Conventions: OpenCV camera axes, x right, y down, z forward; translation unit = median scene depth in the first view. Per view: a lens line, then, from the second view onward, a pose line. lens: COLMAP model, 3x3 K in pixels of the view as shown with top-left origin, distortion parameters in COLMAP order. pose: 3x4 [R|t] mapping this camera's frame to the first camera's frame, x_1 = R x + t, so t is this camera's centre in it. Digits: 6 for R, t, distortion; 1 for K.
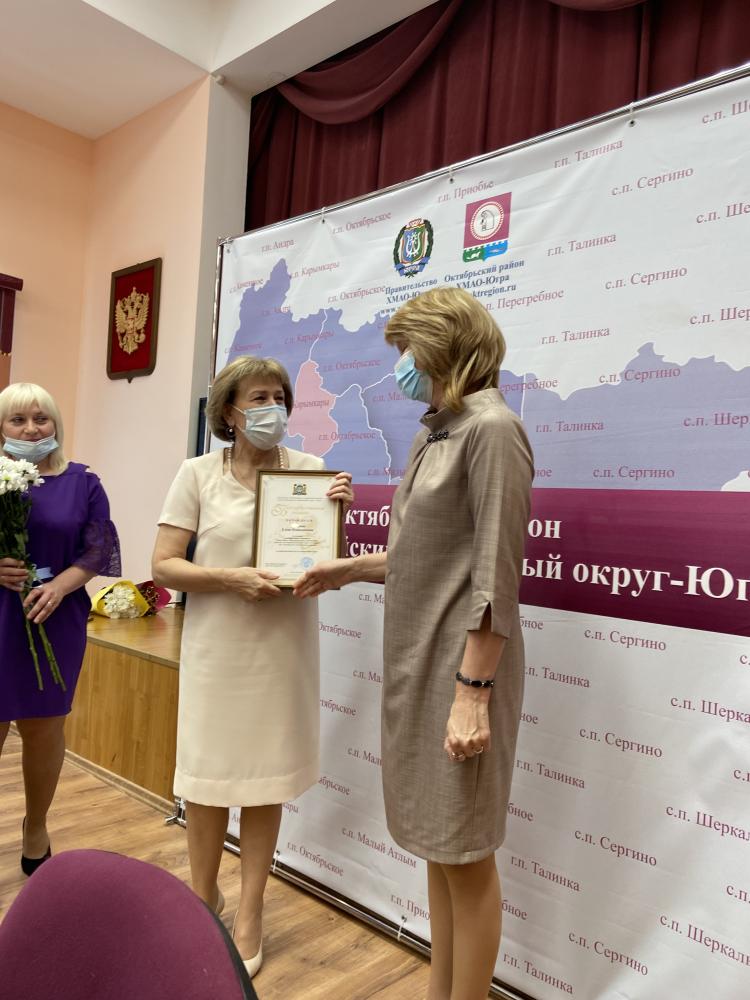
lens RADIAL K [[717.3, 0, 404.0], [0, 717.3, 487.7], [0, 0, 1]] dist [0.106441, -0.013935]
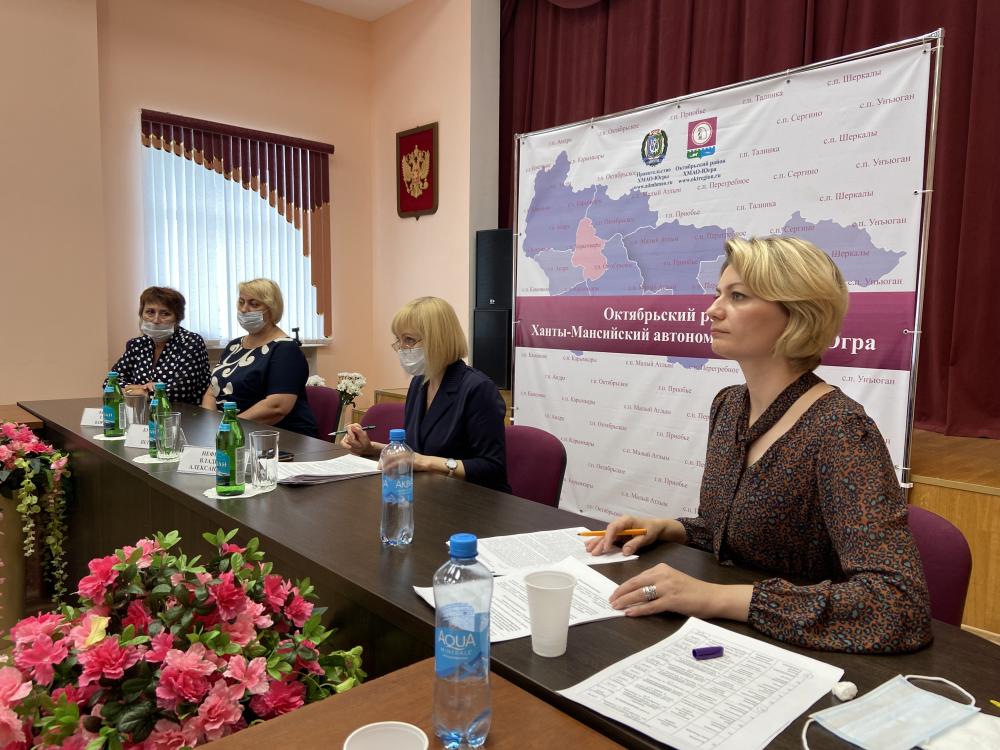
lens RADIAL K [[717.3, 0, 521.0], [0, 717.3, 369.0], [0, 0, 1]] dist [0.106441, -0.013935]
pose [[0.993363, -0.037296, -0.108807, -0.133444], [0.050022, 0.991908, 0.116685, -0.045913], [0.103575, -0.121353, 0.987191, -0.745152]]
